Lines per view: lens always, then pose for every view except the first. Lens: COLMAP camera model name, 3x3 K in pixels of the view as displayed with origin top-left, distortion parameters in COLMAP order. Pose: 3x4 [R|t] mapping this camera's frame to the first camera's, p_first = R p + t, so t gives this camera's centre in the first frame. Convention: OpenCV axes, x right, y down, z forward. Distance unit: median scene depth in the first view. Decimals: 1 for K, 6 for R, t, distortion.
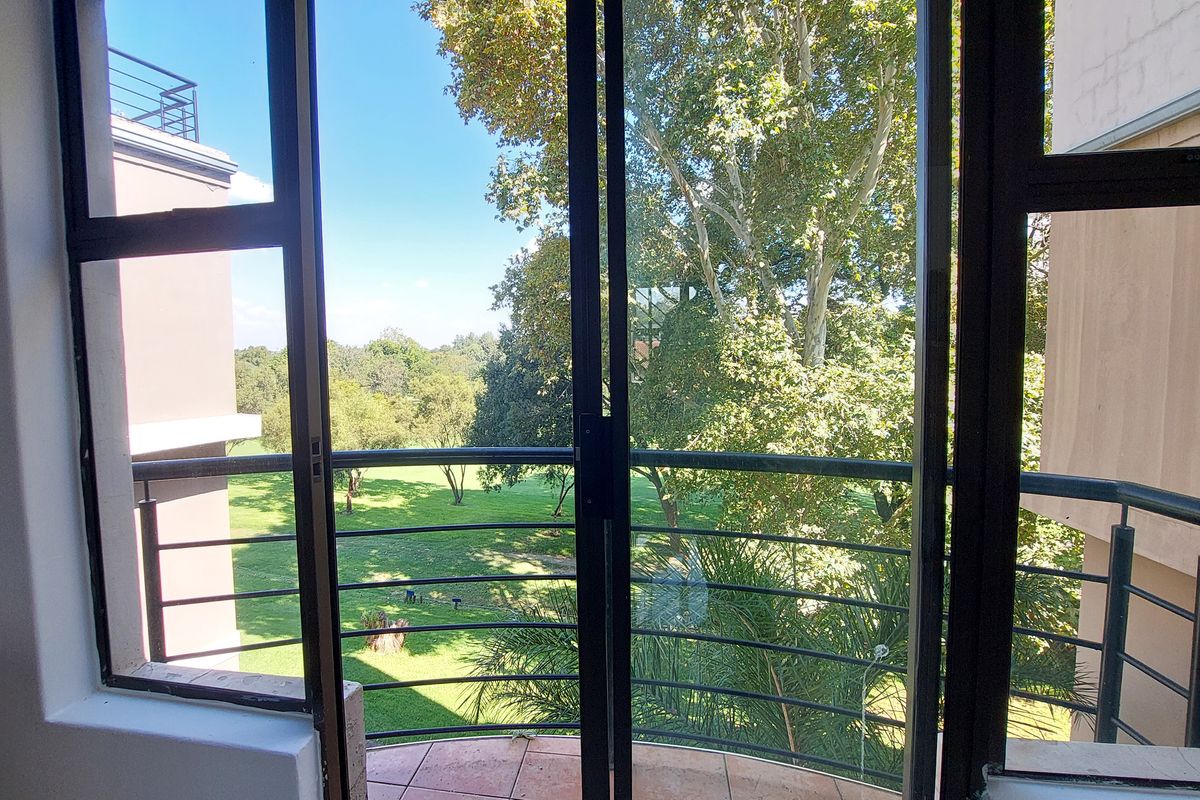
lens RADIAL K [[564.4, 0, 564.5], [0, 564.4, 389.4], [0, 0, 1]] dist [-0.024805, -0.000192]
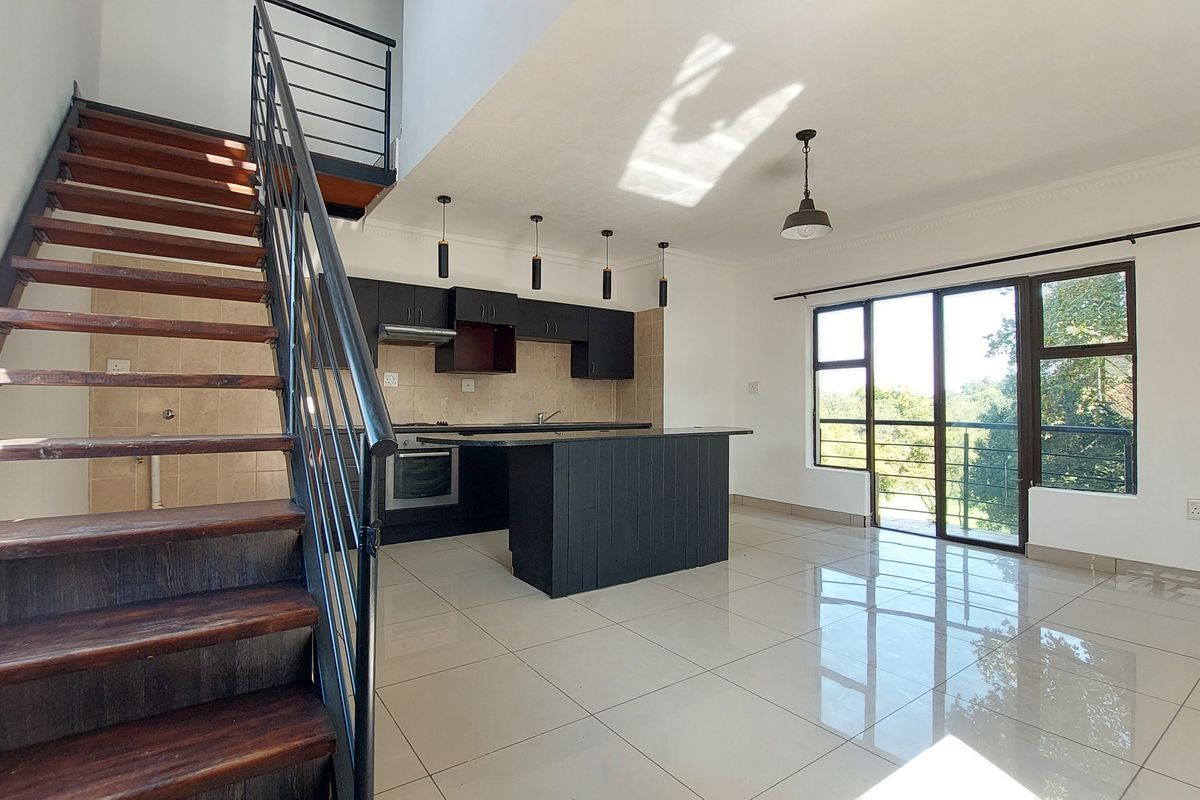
lens RADIAL K [[564.4, 0, 564.5], [0, 564.4, 389.4], [0, 0, 1]] dist [-0.024805, -0.000192]
pose [[0.687628, 0.003244, -0.726056, 1.050367], [-0.060470, 0.996772, -0.052816, 0.286345], [0.723540, 0.080222, 0.685605, -3.579580]]
